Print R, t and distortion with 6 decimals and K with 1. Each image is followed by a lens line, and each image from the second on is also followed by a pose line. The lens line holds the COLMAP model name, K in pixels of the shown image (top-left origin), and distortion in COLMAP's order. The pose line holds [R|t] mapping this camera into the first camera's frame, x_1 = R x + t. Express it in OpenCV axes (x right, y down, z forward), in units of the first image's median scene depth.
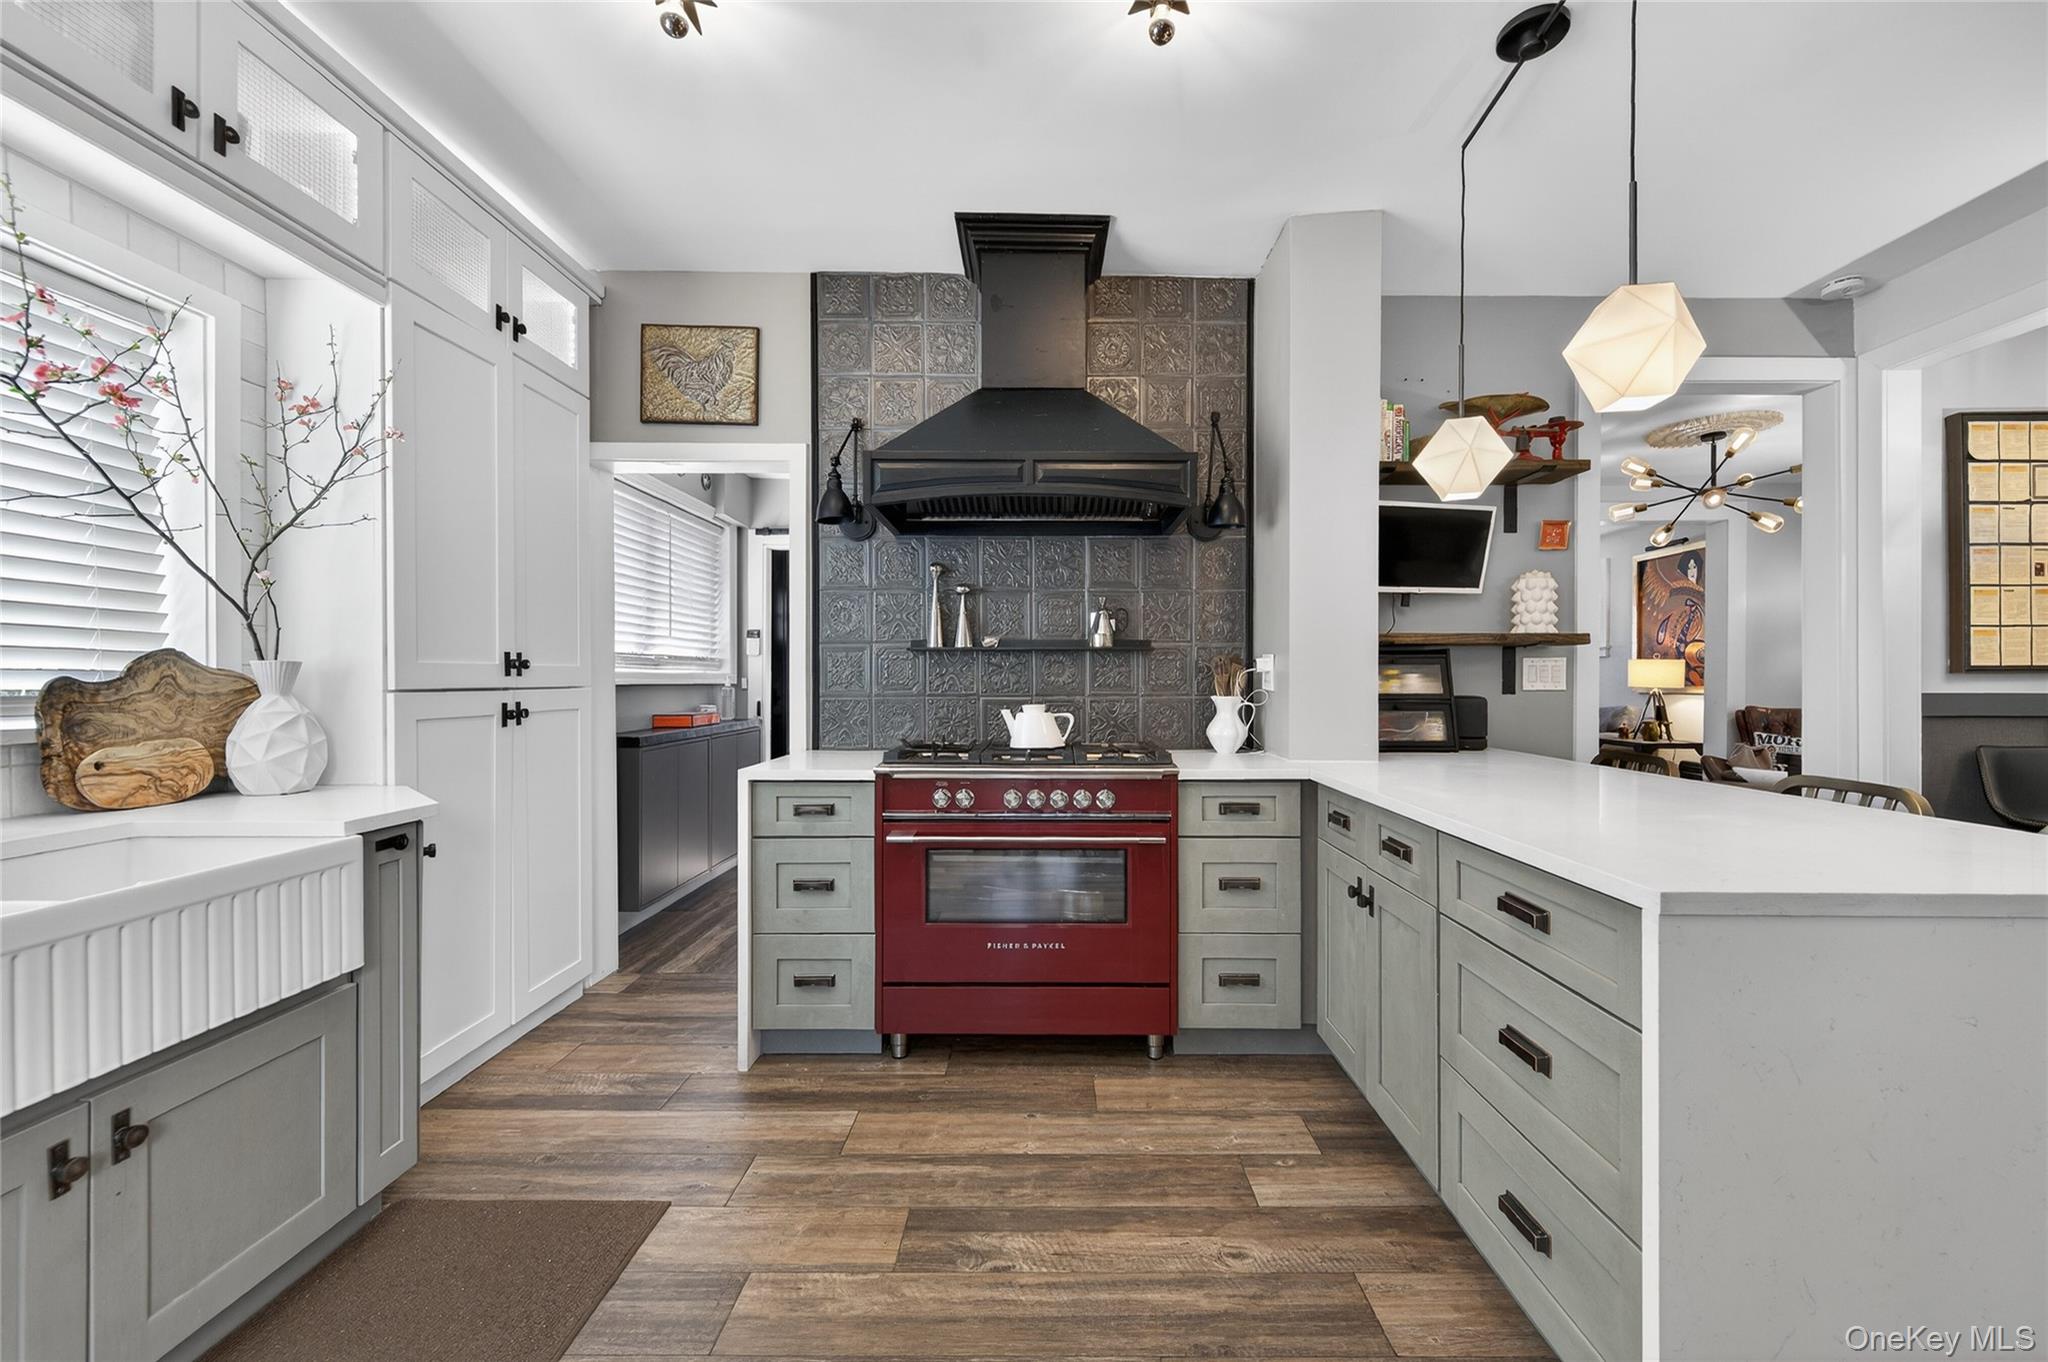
lens RADIAL K [[807.8, 0, 1048.9], [0, 807.8, 682.5], [0, 0, 1]] dist [0.001761, -0.000099]
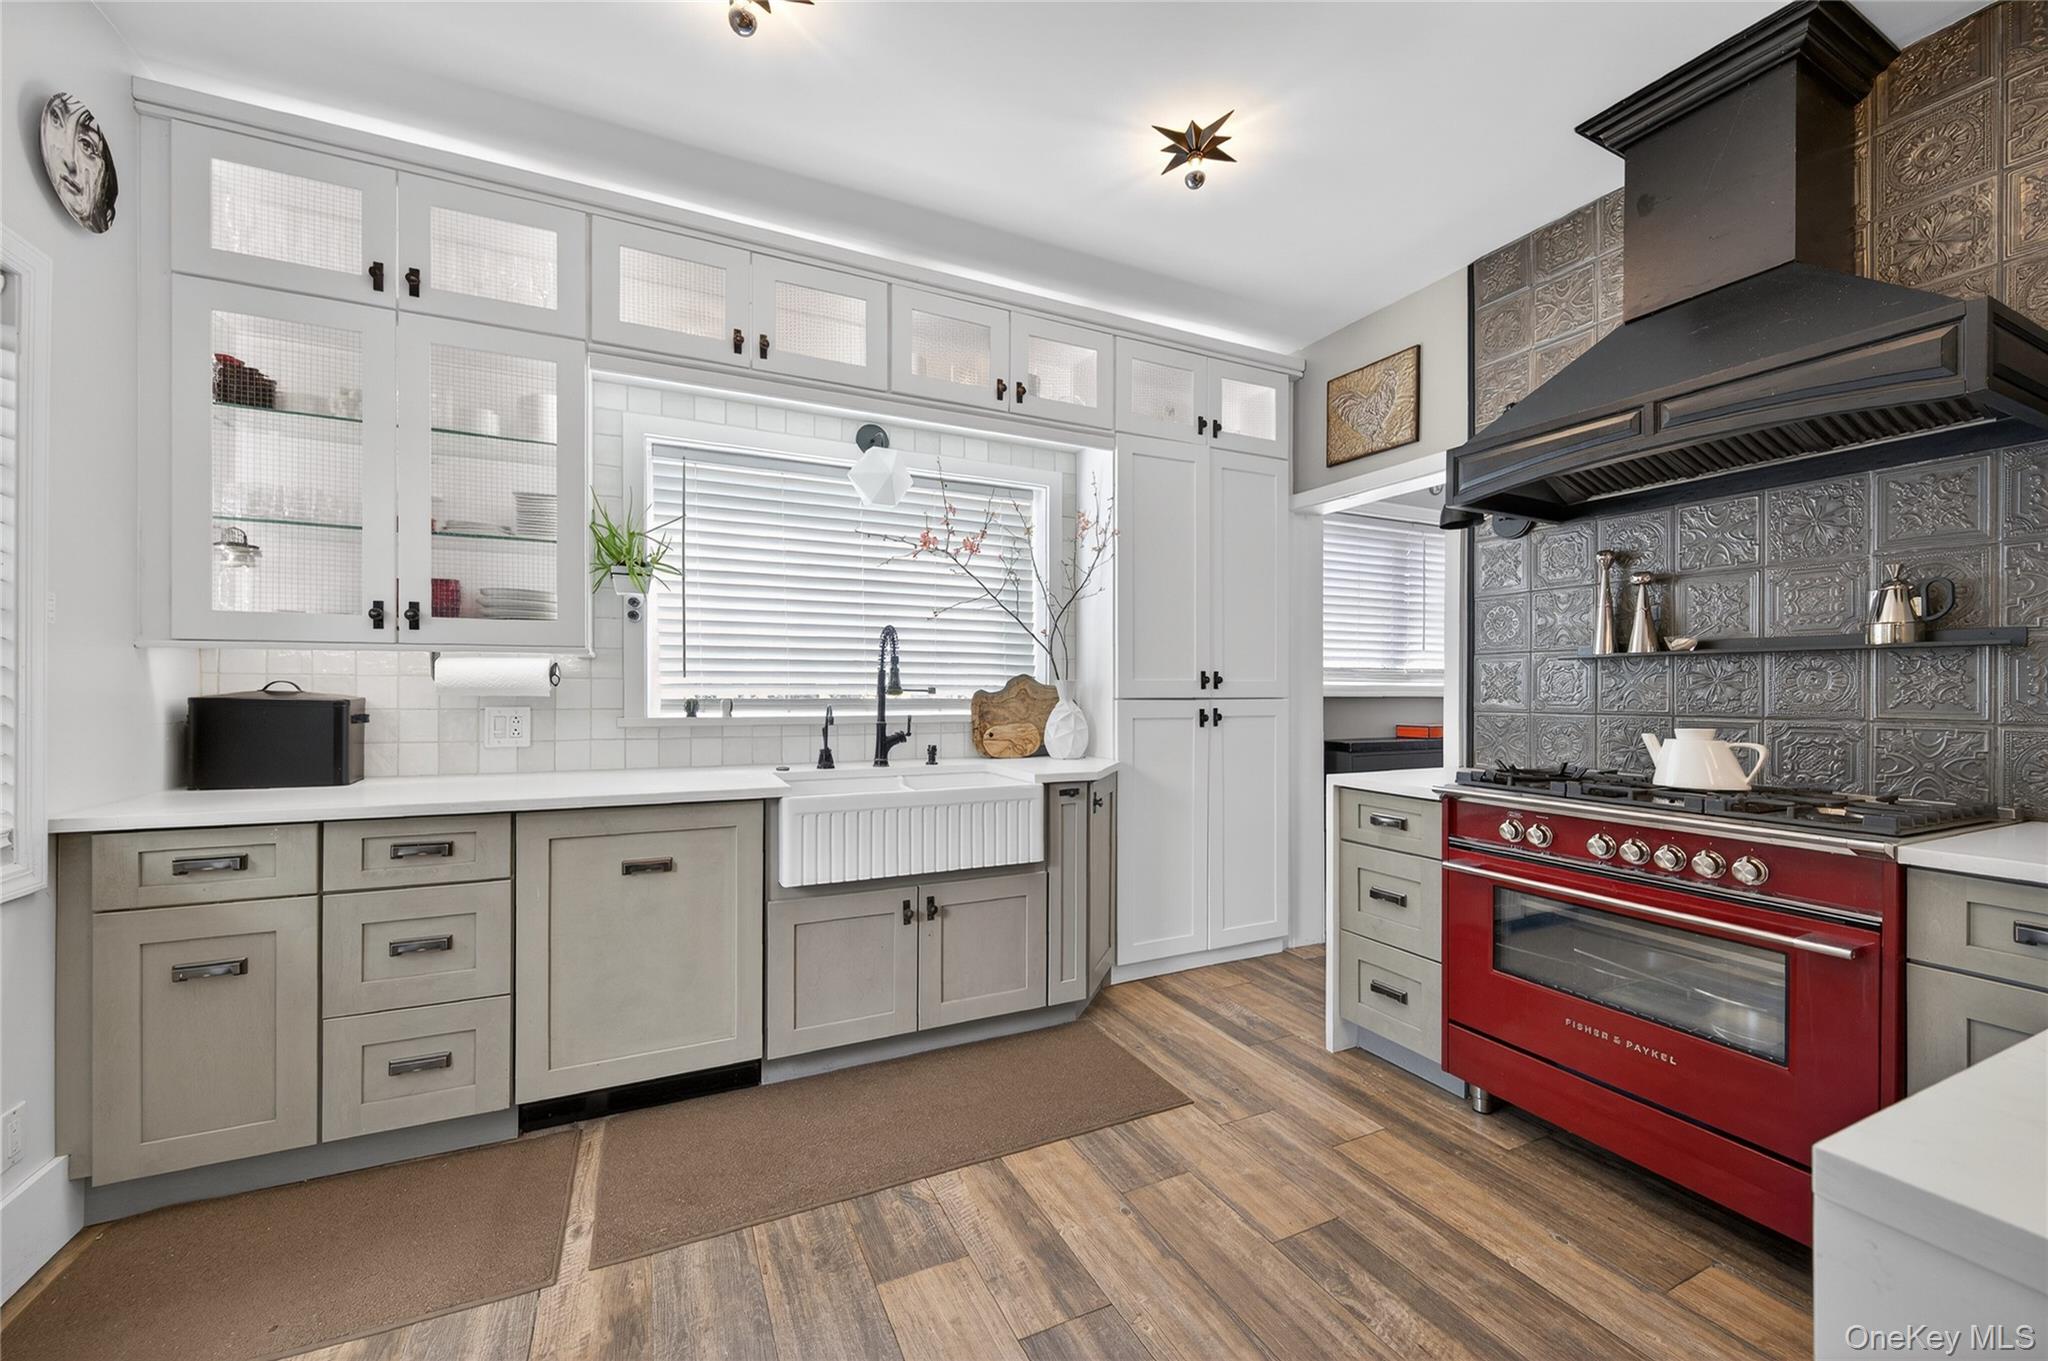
lens RADIAL K [[796.0, 0, 1023.9], [0, 796.0, 691.3], [0, 0, 1]] dist [0.000646, -0.000069]
pose [[0.435516, 0.003964, -0.900172, 0.410143], [-0.006764, 0.999976, 0.001131, -0.003875], [0.900155, 0.005596, 0.435533, 0.157118]]
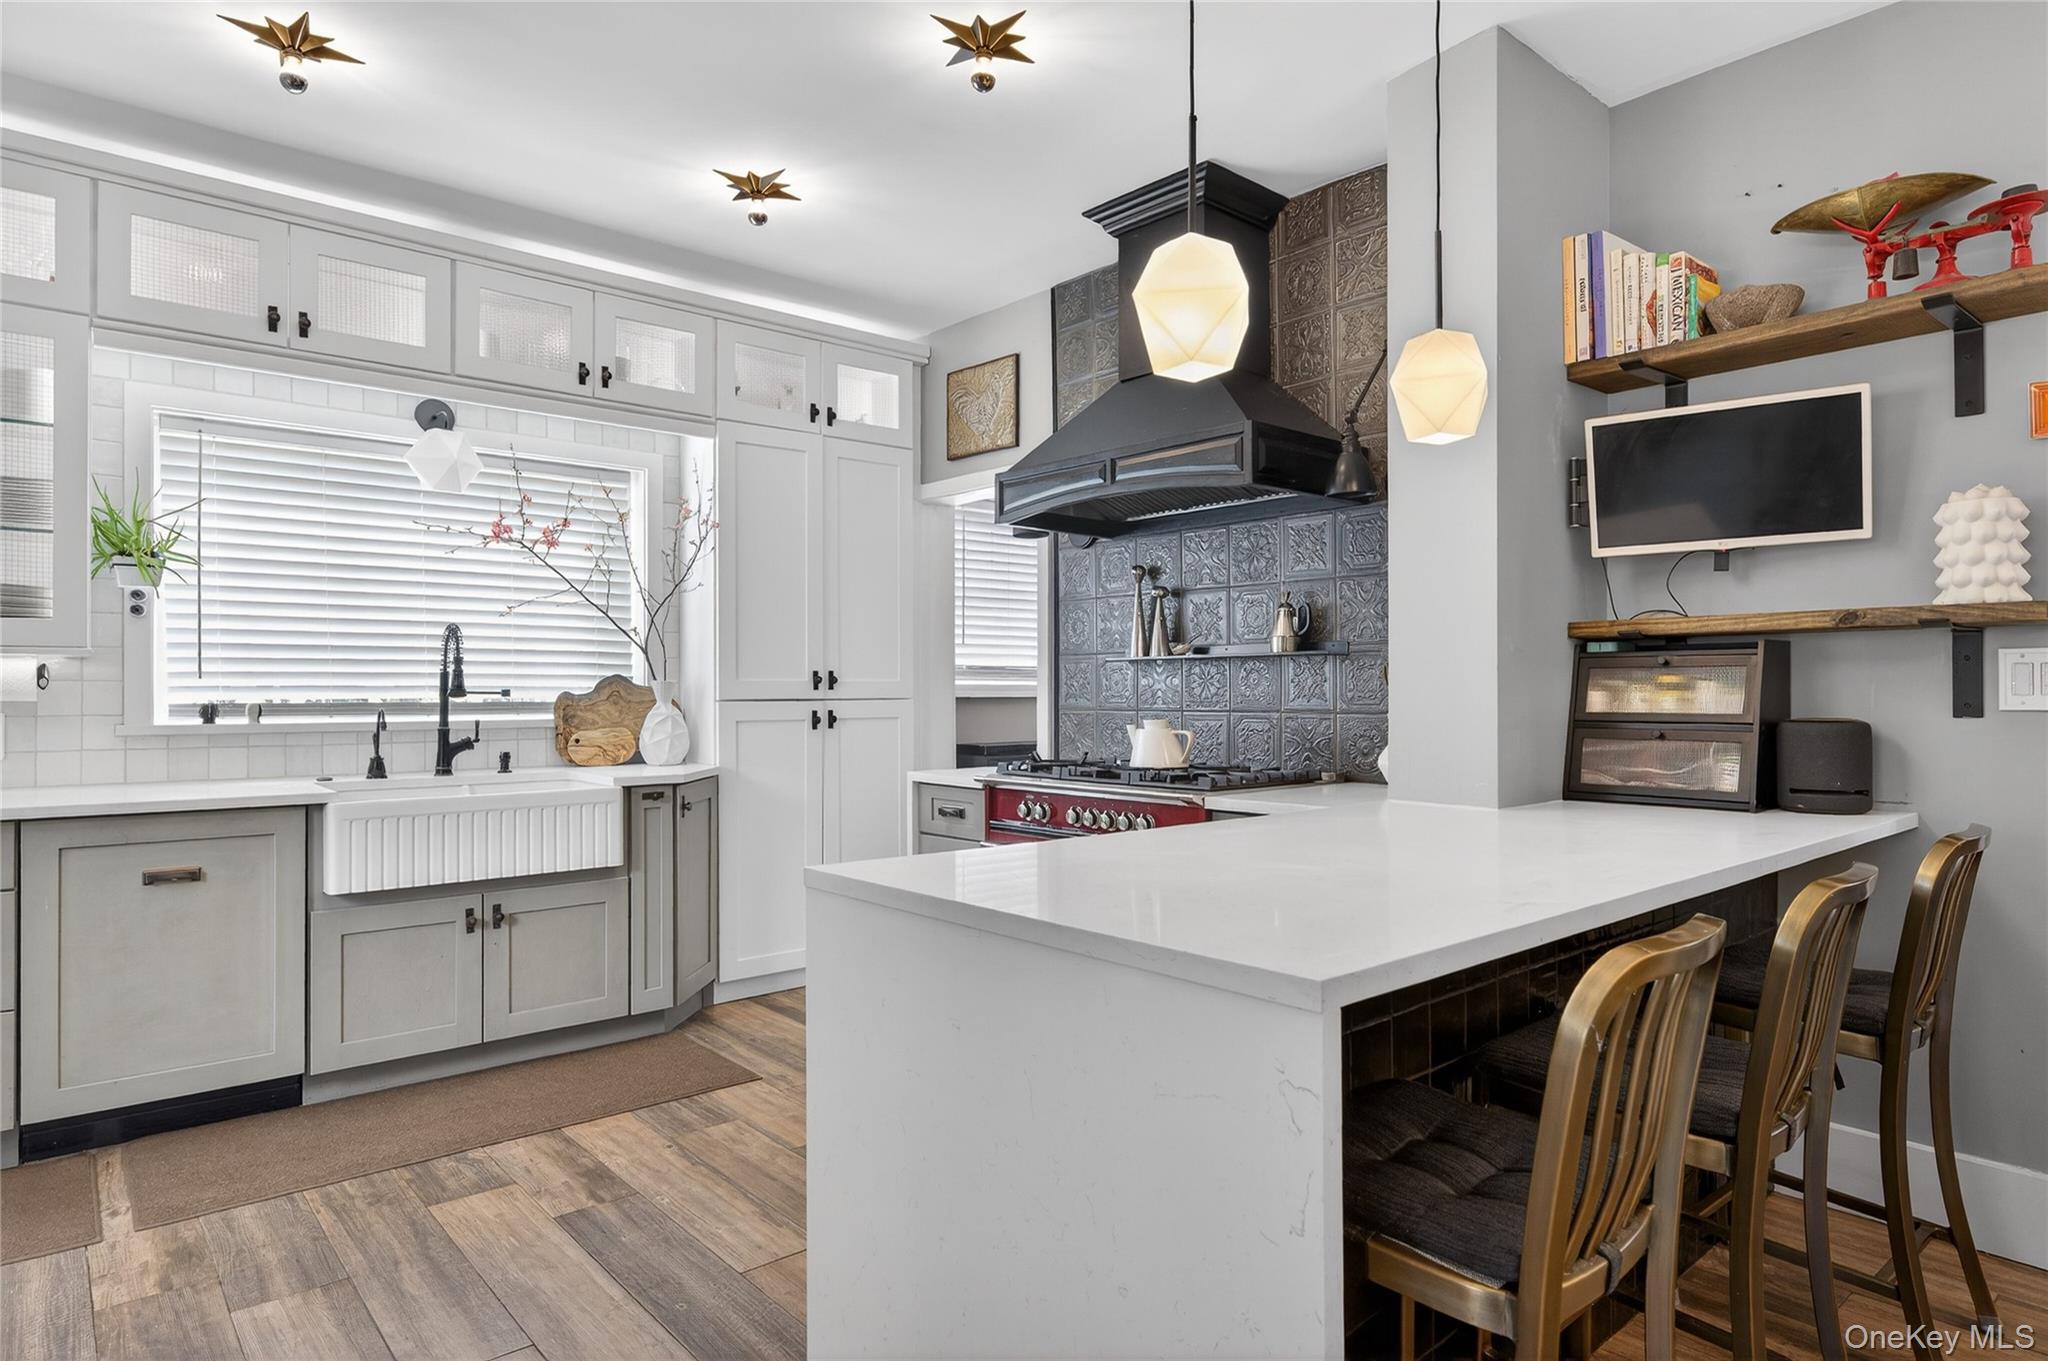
lens RADIAL K [[1165.0, 0, 1024.0], [0, 1165.0, 680.5], [0, 0, 1]] dist [-0.002057, 0.000608]
pose [[0.656930, -0.008269, -0.753906, 0.978382], [-0.000909, 0.999930, -0.011760, -0.001116], [0.753951, 0.008410, 0.656877, 0.032704]]
